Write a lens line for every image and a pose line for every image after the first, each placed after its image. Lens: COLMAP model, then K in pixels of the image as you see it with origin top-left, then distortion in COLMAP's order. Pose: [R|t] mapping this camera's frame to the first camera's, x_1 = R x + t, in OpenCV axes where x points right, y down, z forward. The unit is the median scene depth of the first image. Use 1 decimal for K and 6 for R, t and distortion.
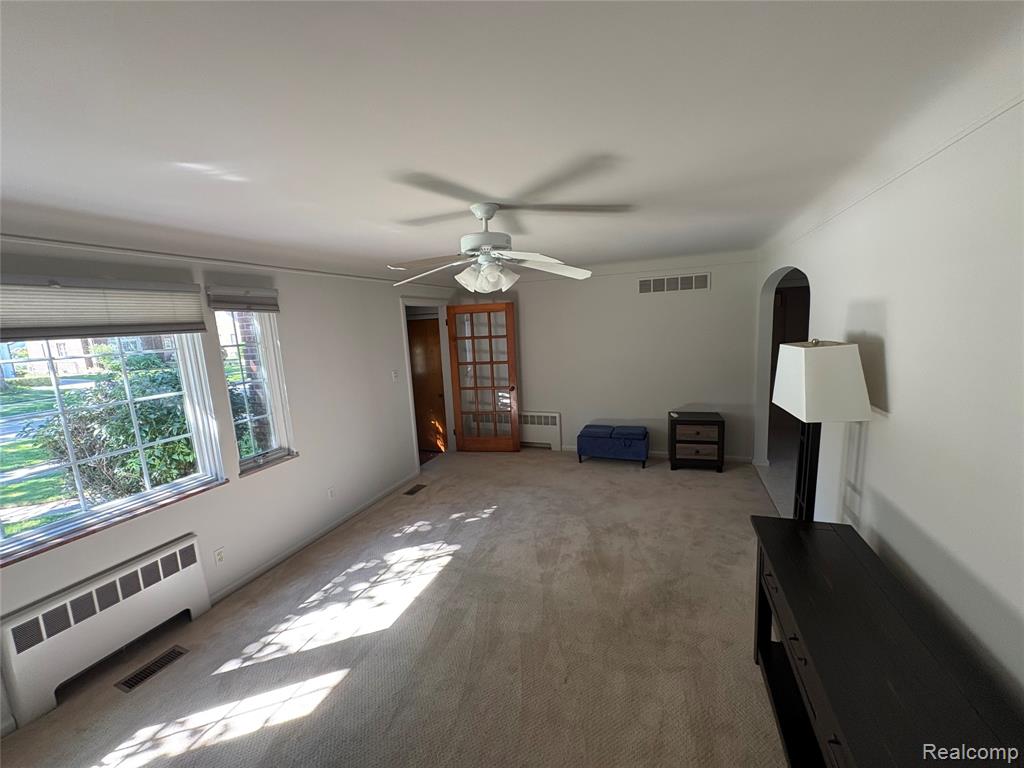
lens RADIAL K [[413.5, 0, 509.7], [0, 413.5, 383.7], [0, 0, 1]] dist [-0.009763, 0.000014]
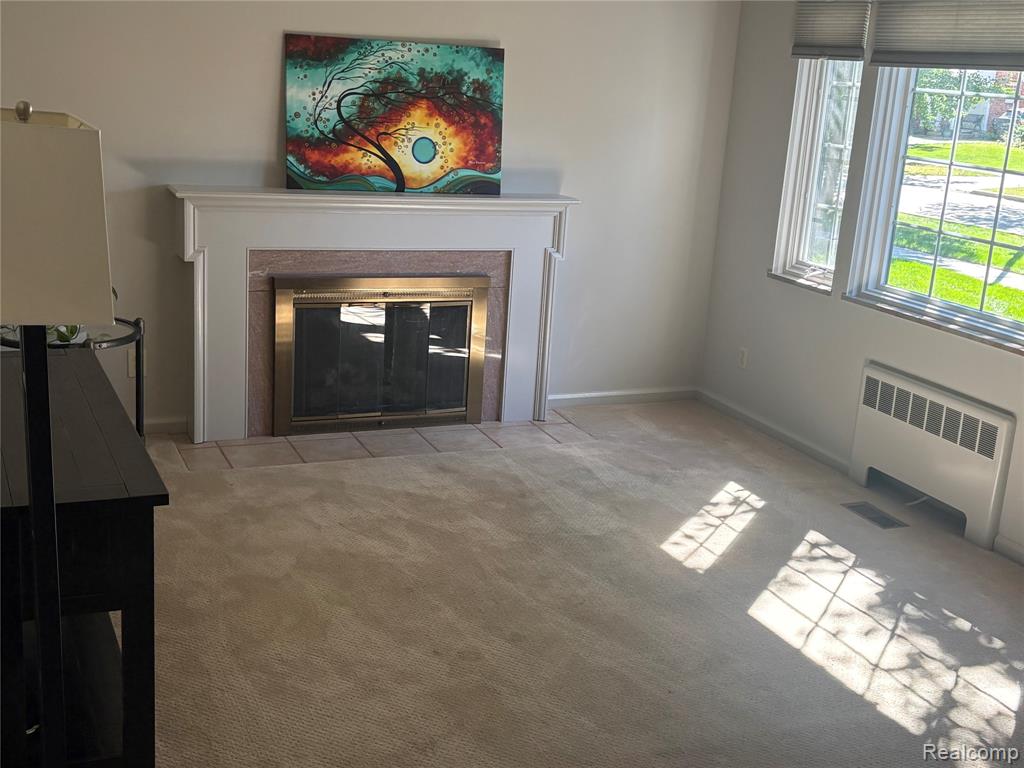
lens RADIAL K [[1242.6, 0, 516.8], [0, 1242.6, 387.5], [0, 0, 1]] dist [0.076298, 0.000000]
pose [[-0.711689, 0.182403, -0.678401, 1.005060], [-0.129301, 0.915191, 0.381714, -0.285964], [0.690493, 0.359380, -0.627747, 1.705311]]
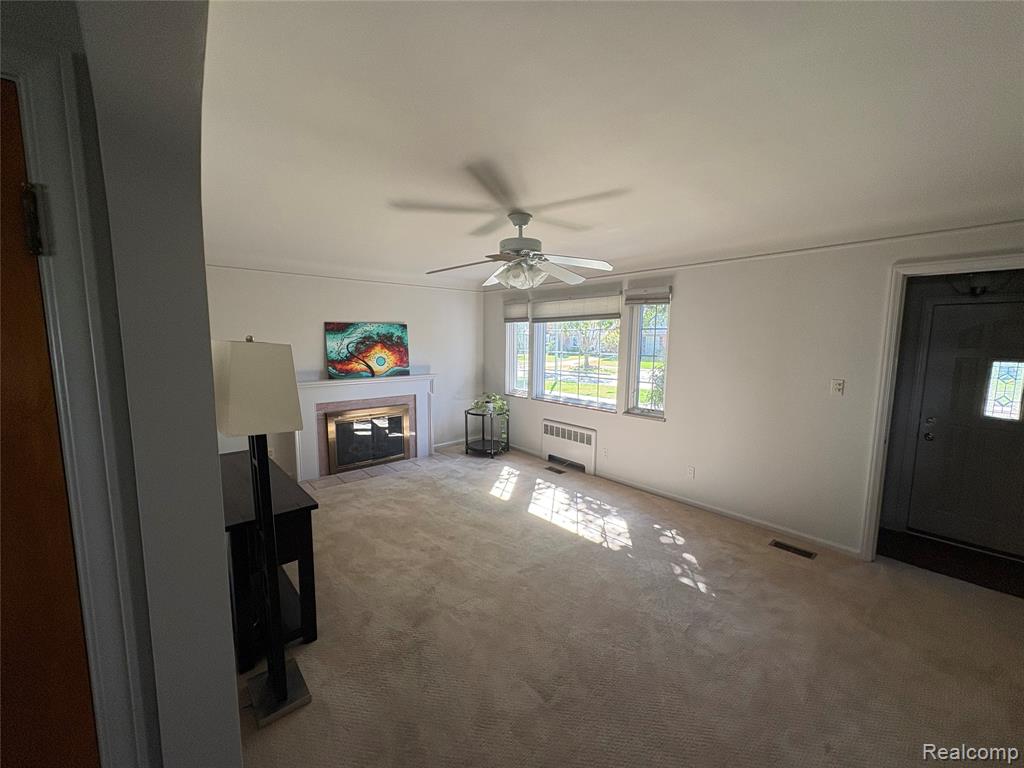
lens RADIAL K [[413.5, 0, 512.4], [0, 413.5, 384.3], [0, 0, 1]] dist [-0.009763, 0.000014]
pose [[-0.471604, 0.146526, -0.869552, 1.003334], [-0.107952, 0.969087, 0.221847, -0.208536], [0.875178, 0.198493, -0.441207, 1.511210]]
